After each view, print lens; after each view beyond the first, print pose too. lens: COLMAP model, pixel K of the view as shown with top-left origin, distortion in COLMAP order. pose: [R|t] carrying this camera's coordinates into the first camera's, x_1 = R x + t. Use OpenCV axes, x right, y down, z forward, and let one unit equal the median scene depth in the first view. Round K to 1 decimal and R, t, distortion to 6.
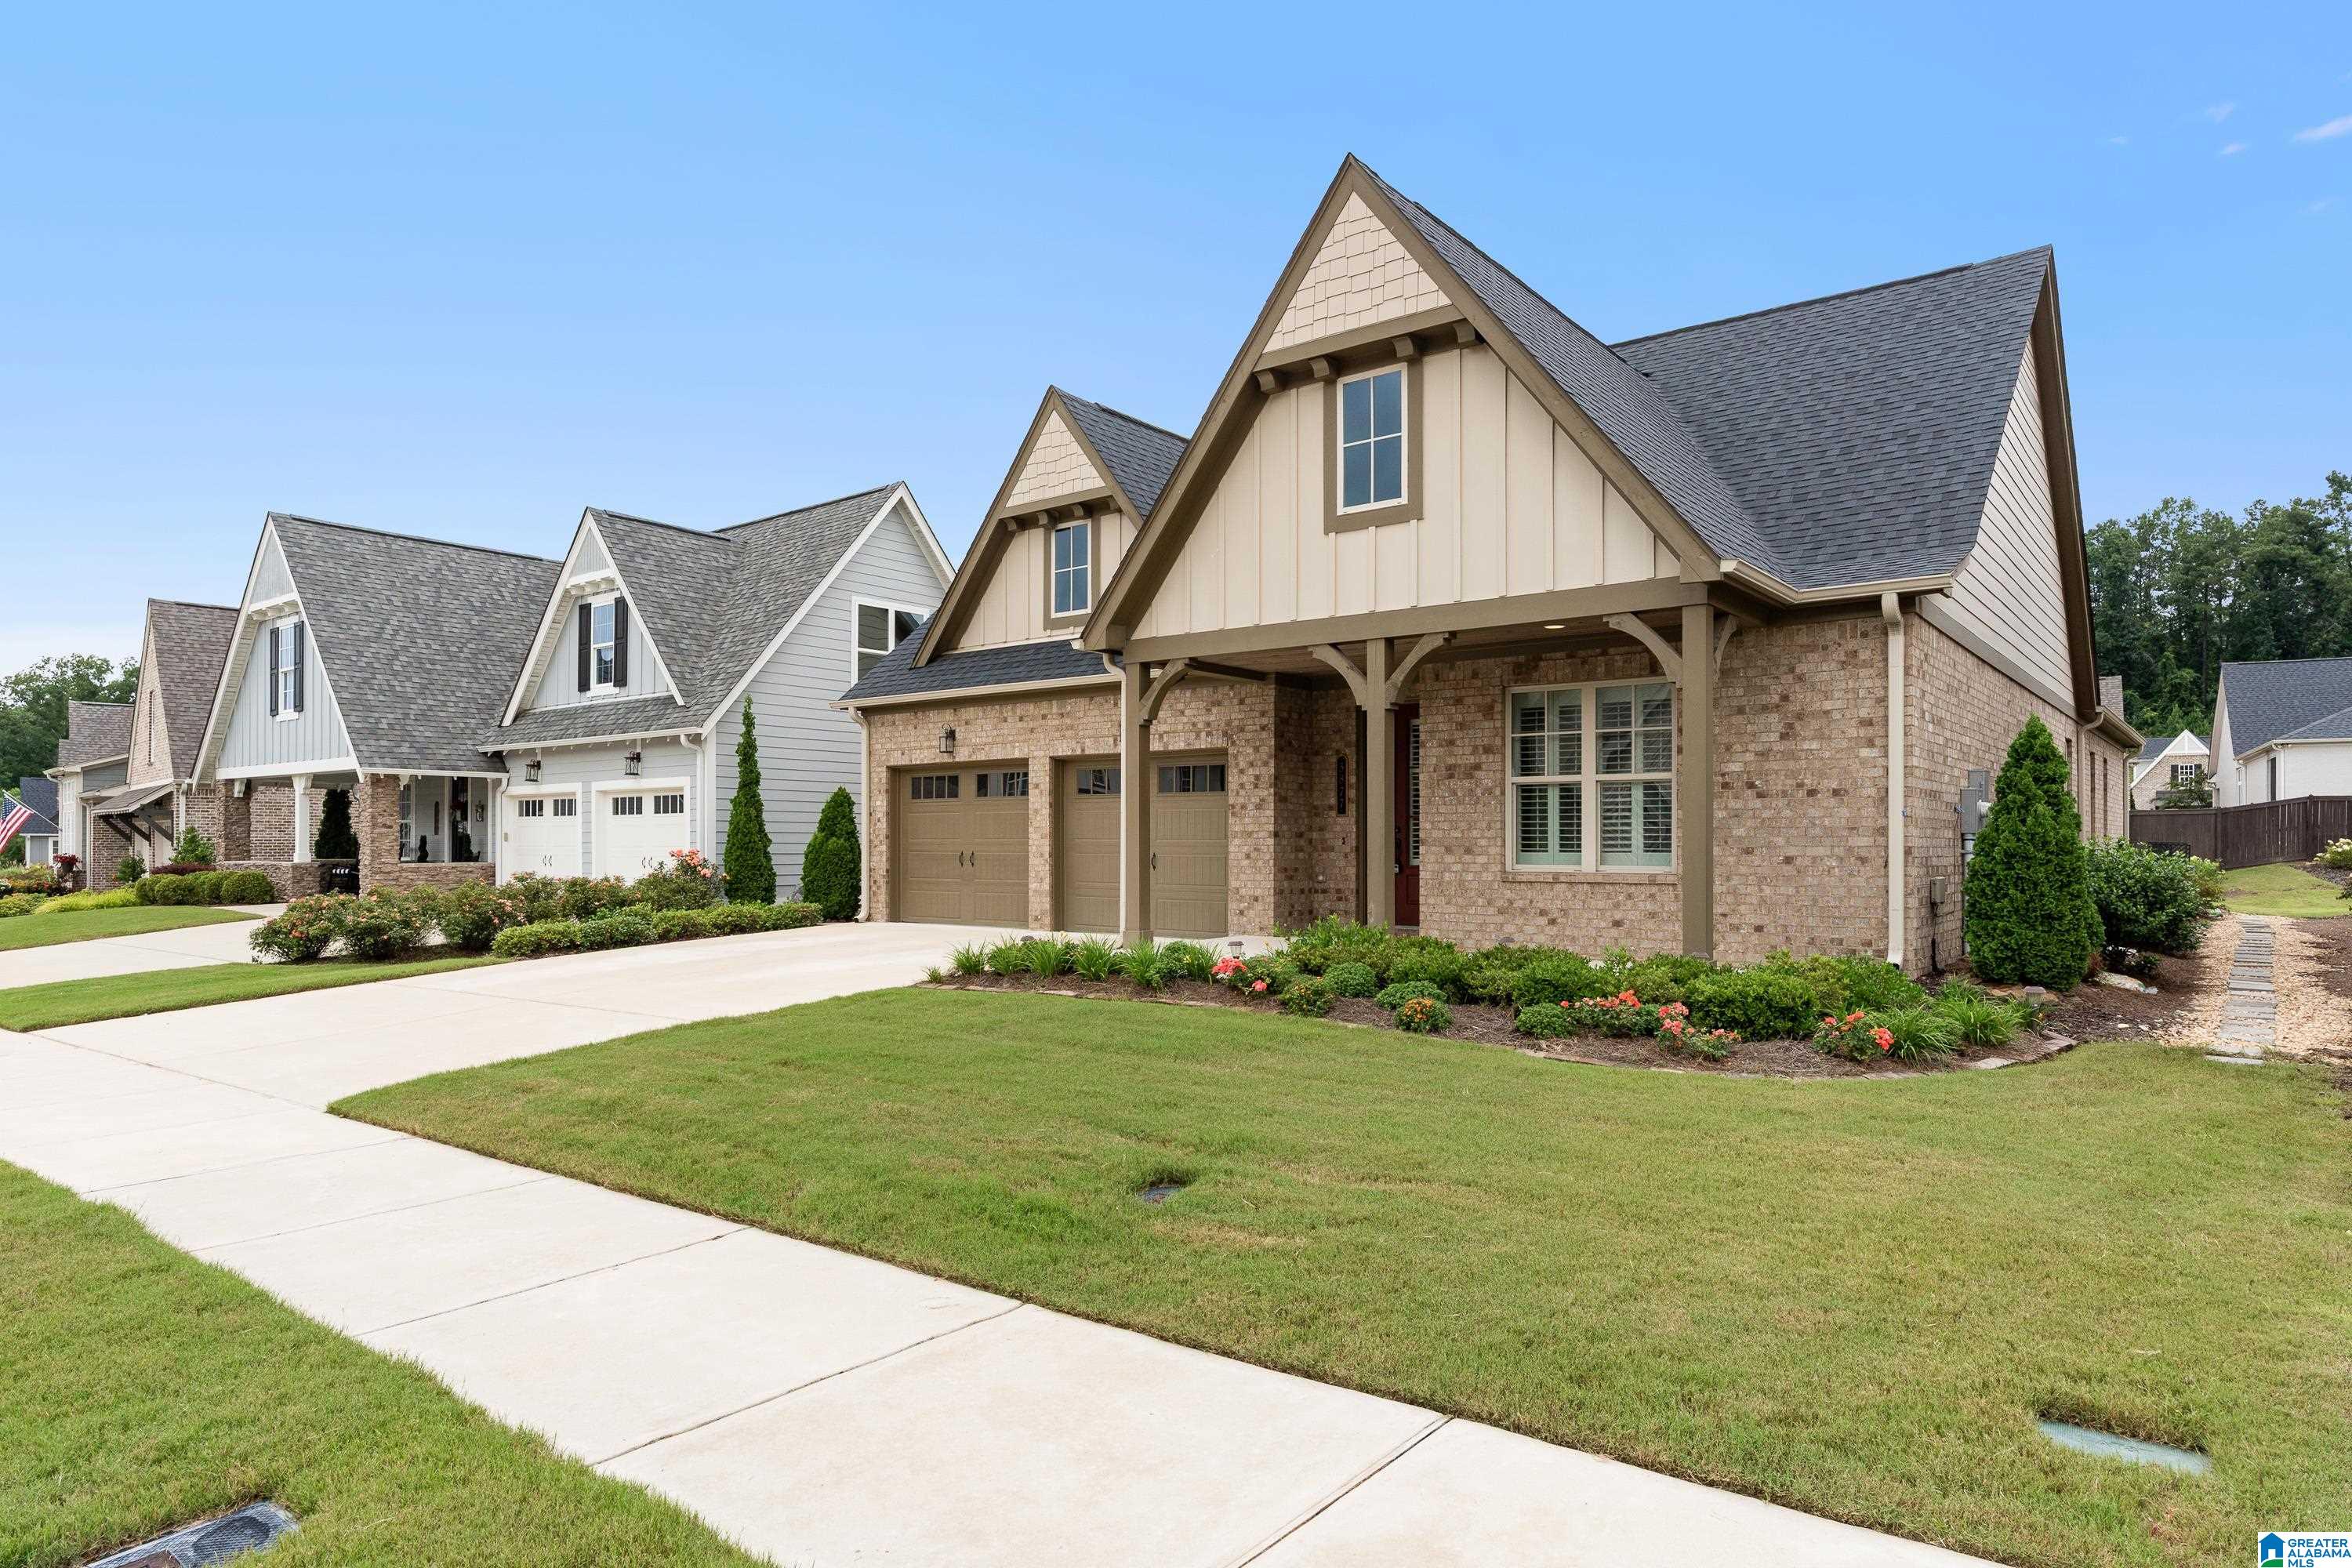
lens RADIAL K [[1376.2, 0, 1181.0], [0, 1376.2, 847.6], [0, 0, 1]] dist [-0.002480, 0.000147]
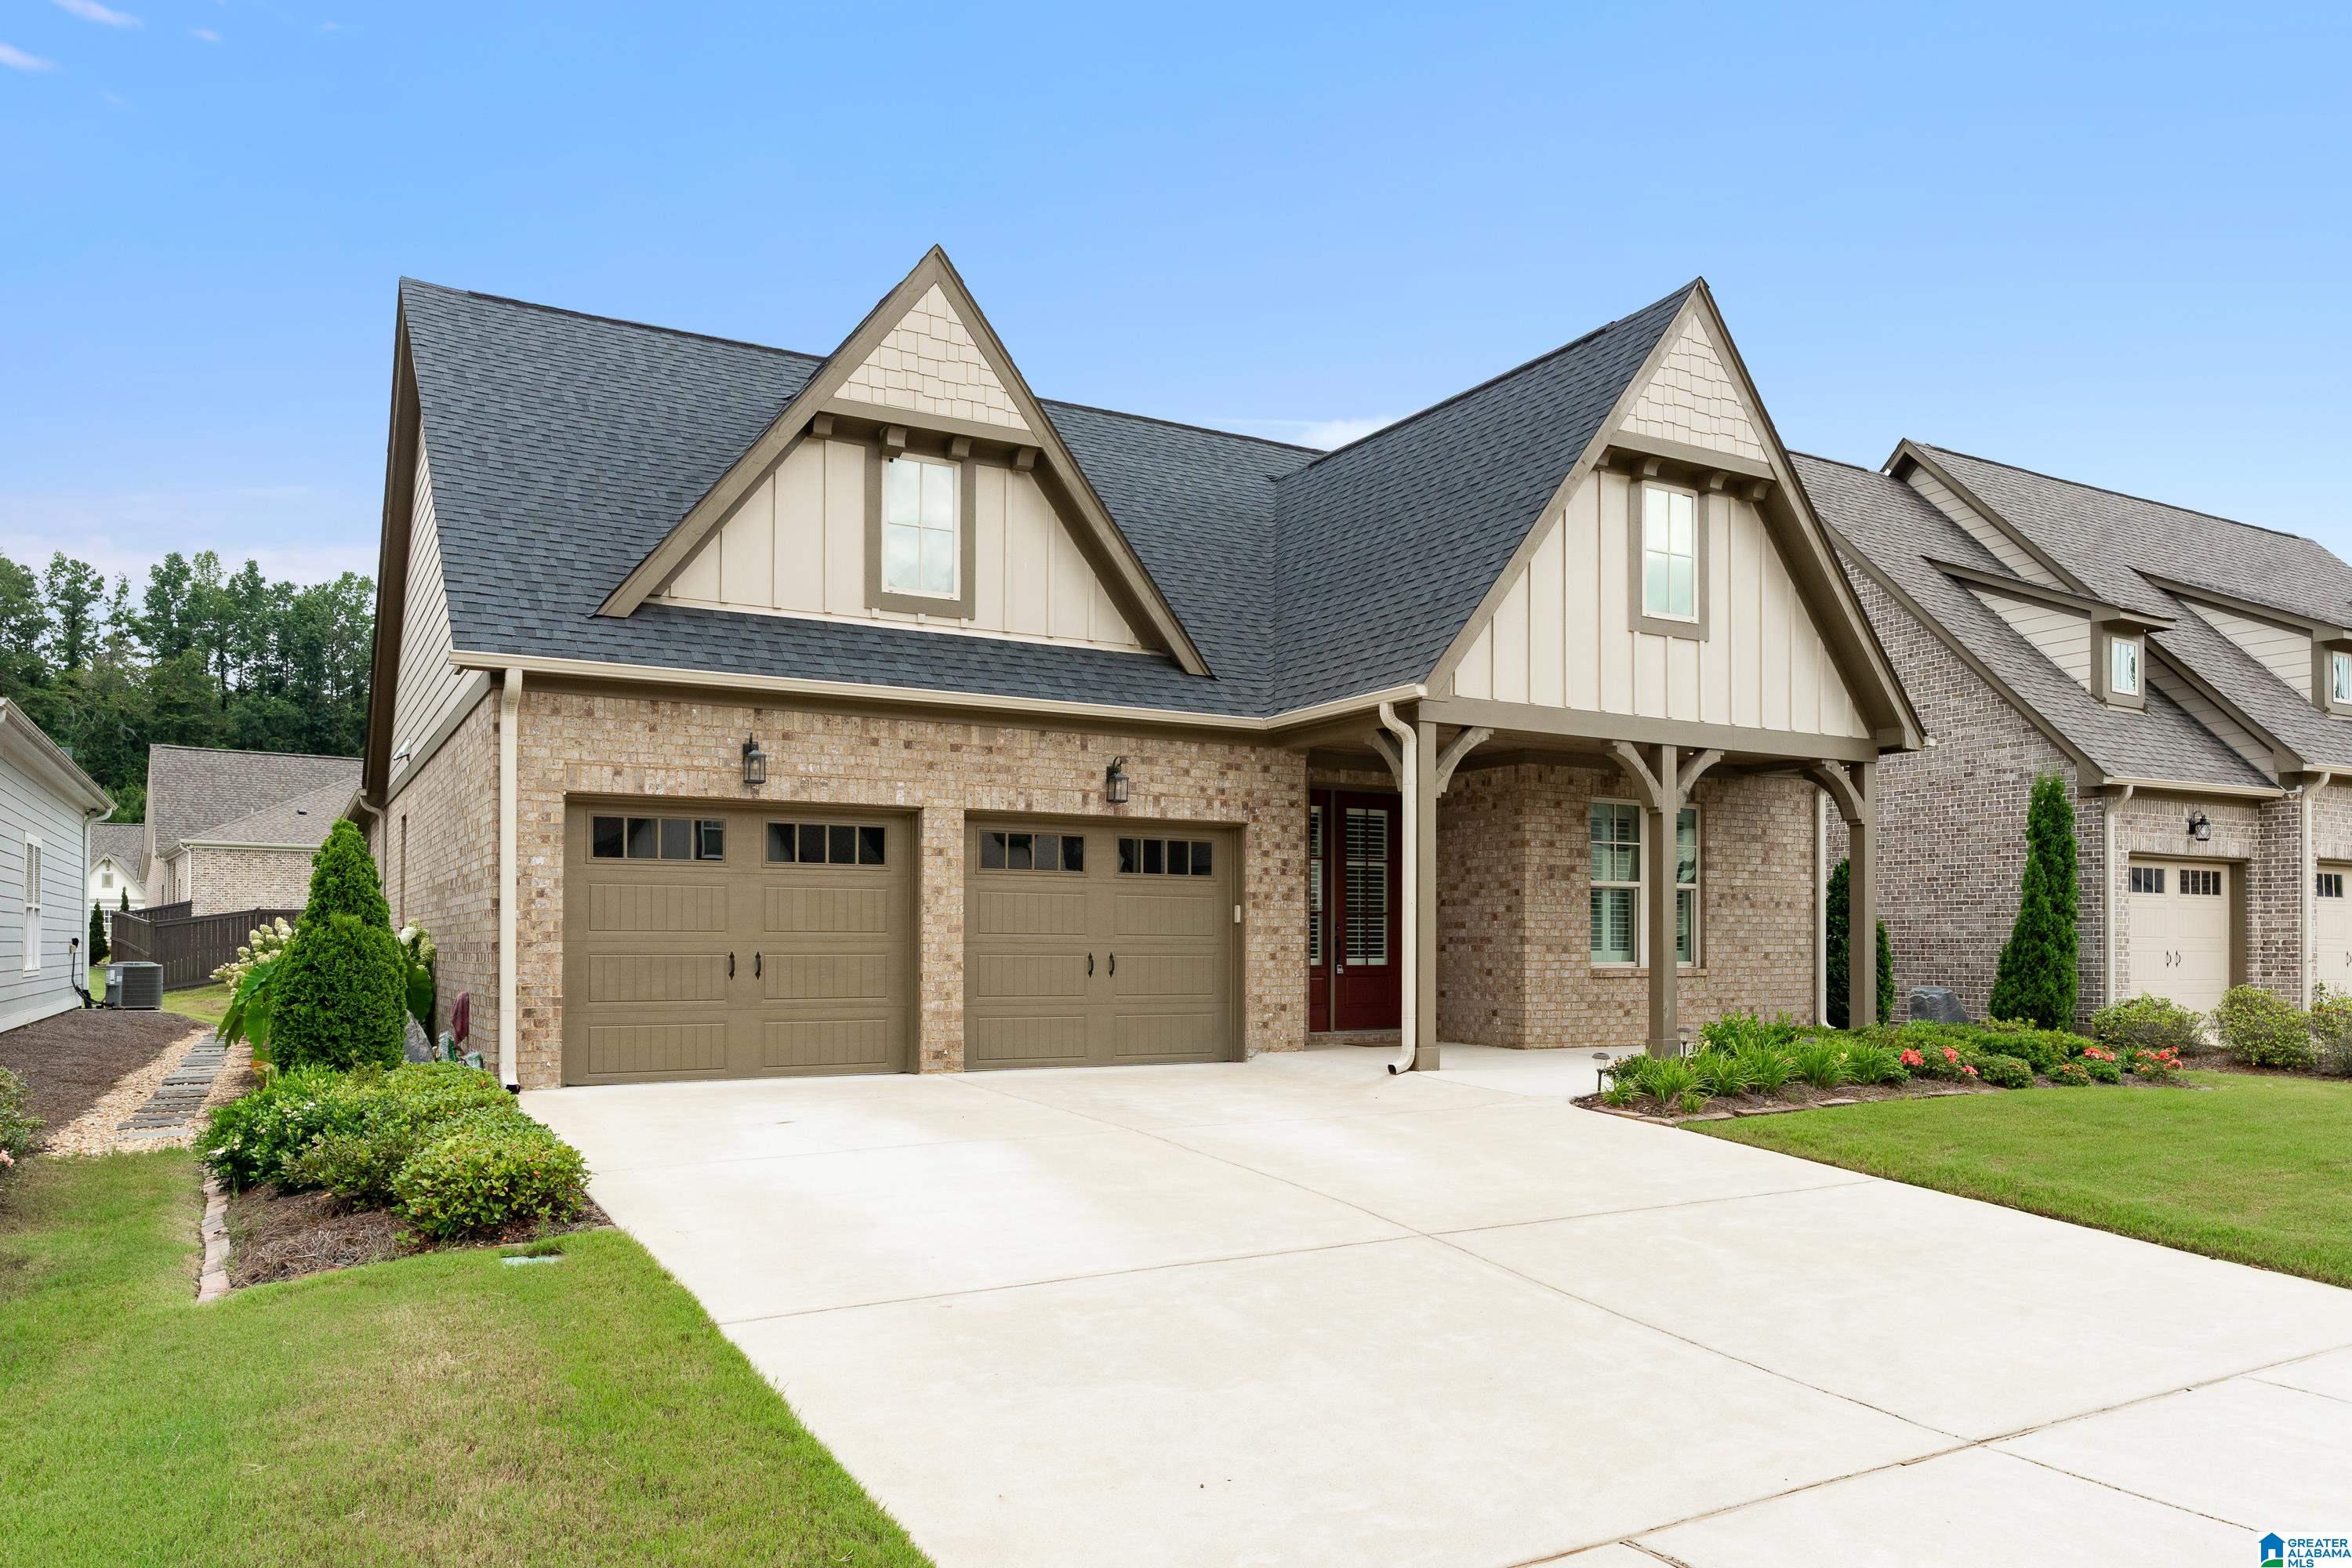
lens RADIAL K [[1608.2, 0, 1180.8], [0, 1608.2, 937.3], [0, 0, 1]] dist [0.004291, -0.000184]
pose [[0.376610, 0.005325, 0.926357, -0.873546], [0.000364, 0.999983, -0.005896, 0.000314], [-0.926372, 0.002558, 0.376602, 0.689922]]
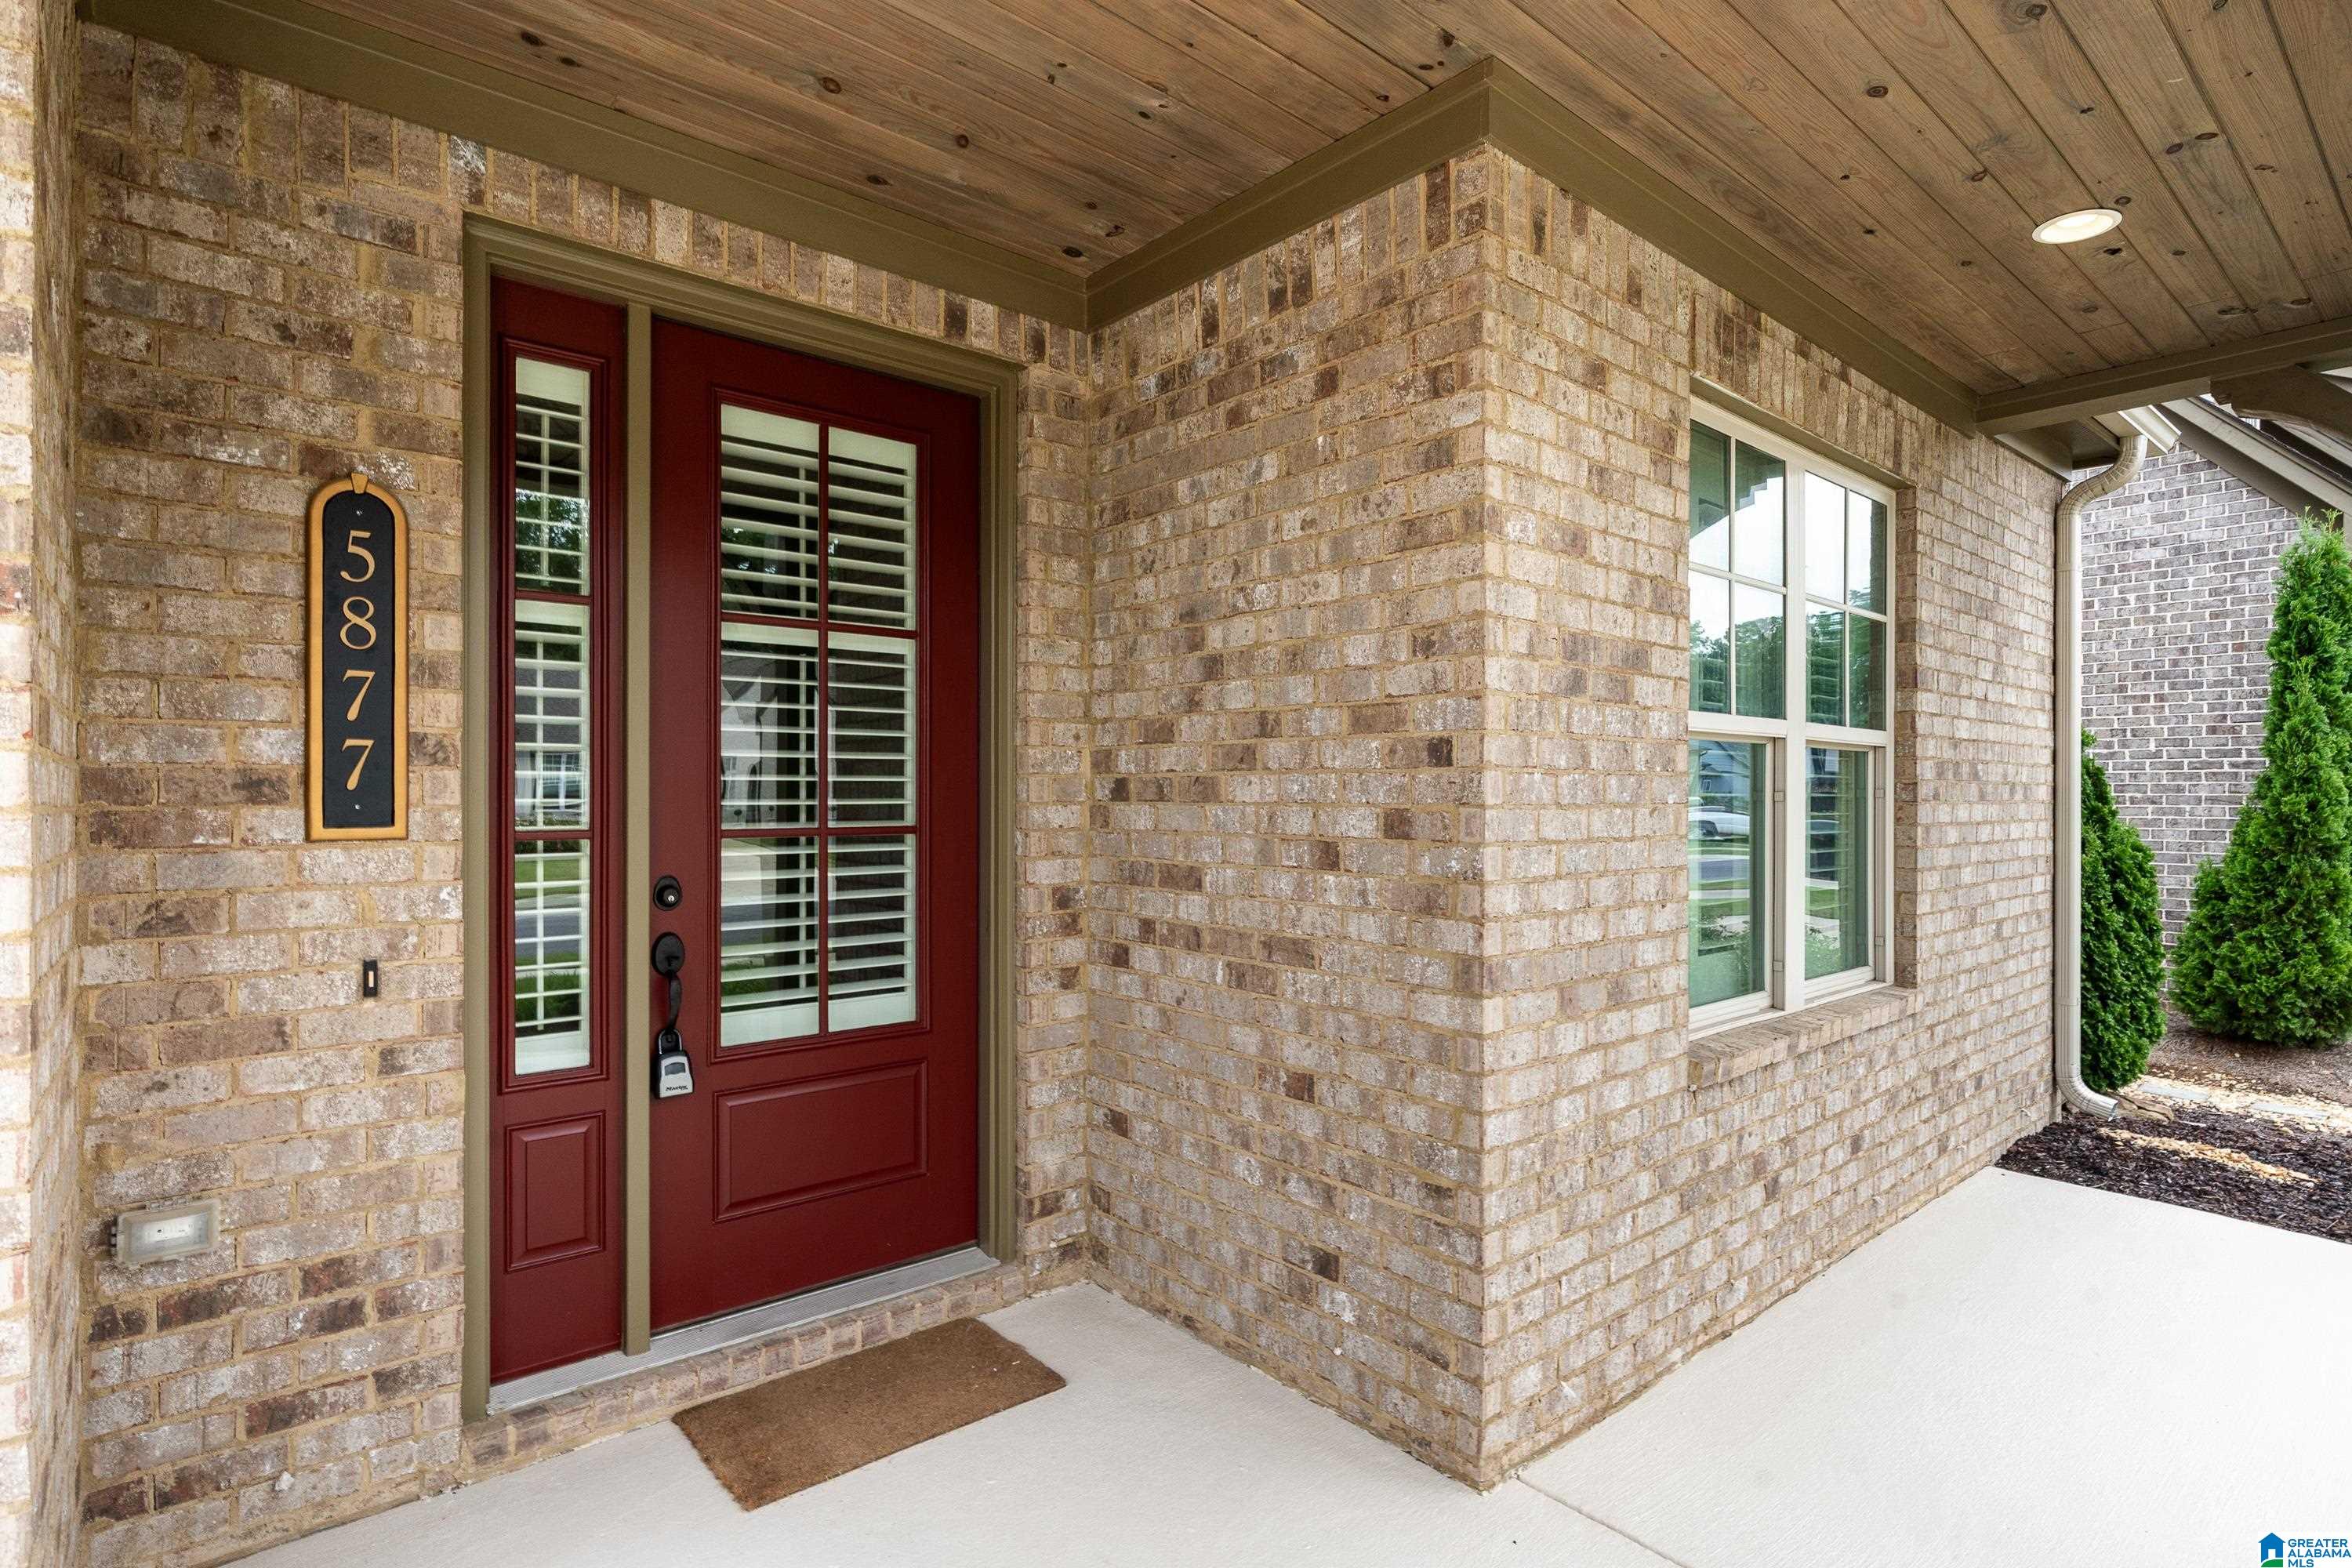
lens RADIAL K [[1186.8, 0, 1230.0], [0, 1186.8, 795.6], [0, 0, 1]] dist [-0.001793, -0.000318]
pose [[0.170978, -0.000588, 0.985275, -0.011503], [0.000712, 1.000000, 0.000473, -0.028344], [-0.985275, 0.000621, 0.170978, 0.877807]]
